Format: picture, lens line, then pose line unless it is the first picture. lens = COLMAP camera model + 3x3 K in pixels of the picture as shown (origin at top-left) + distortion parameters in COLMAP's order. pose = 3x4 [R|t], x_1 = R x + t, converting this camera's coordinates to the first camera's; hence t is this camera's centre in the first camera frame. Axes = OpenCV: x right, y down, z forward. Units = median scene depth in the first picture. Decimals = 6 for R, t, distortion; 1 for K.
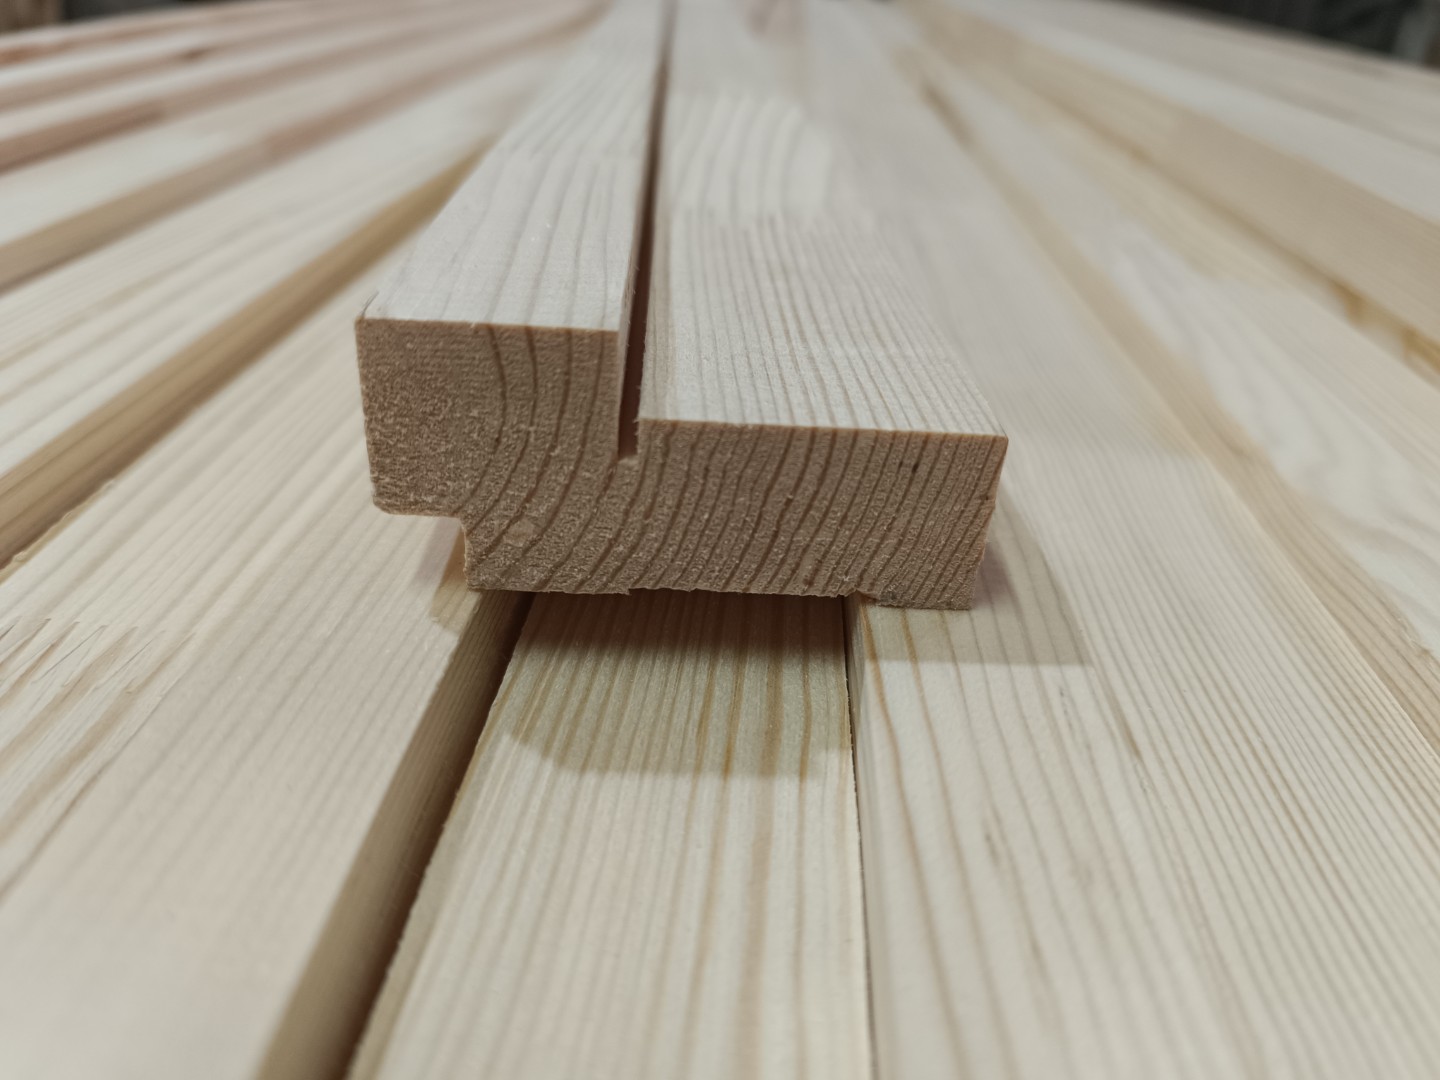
lens RADIAL K [[1105.6, 0, 720.0], [0, 1105.6, 540.0], [0, 0, 1]] dist [0.008139, 0.000443]
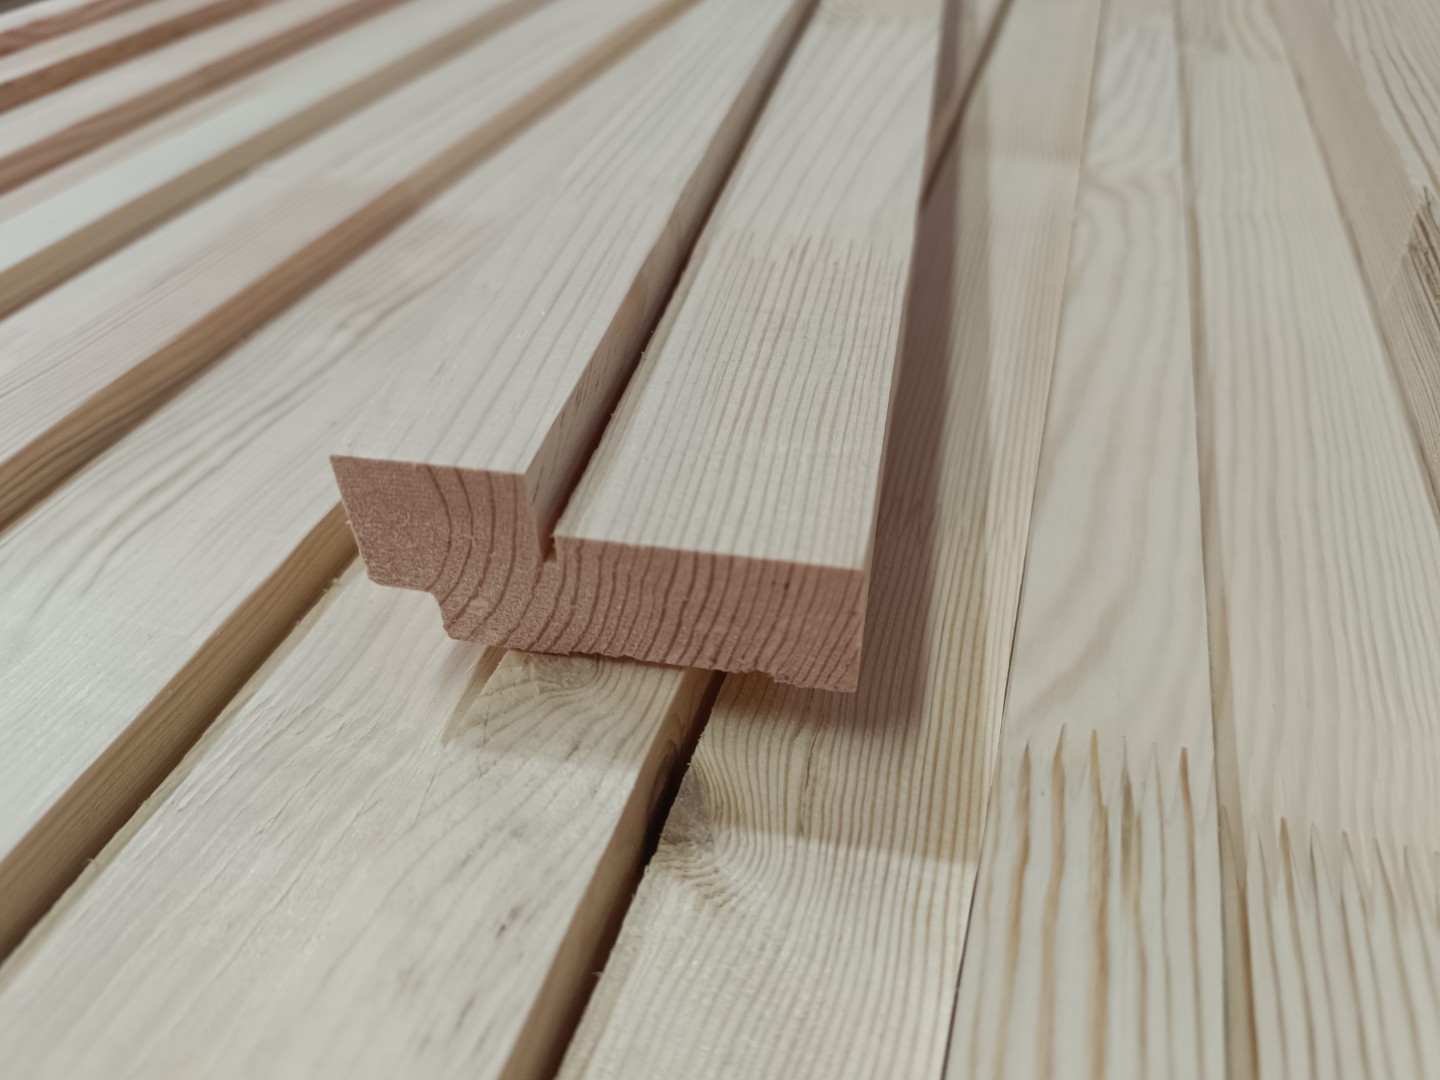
lens RADIAL K [[1105.6, 0, 720.0], [0, 1105.6, 540.0], [0, 0, 1]] dist [0.008139, 0.000443]
pose [[0.968125, 0.074175, -0.239234, 0.379256], [-0.031854, 0.983850, 0.176136, -0.311982], [0.248435, -0.162901, 0.954852, -0.110153]]
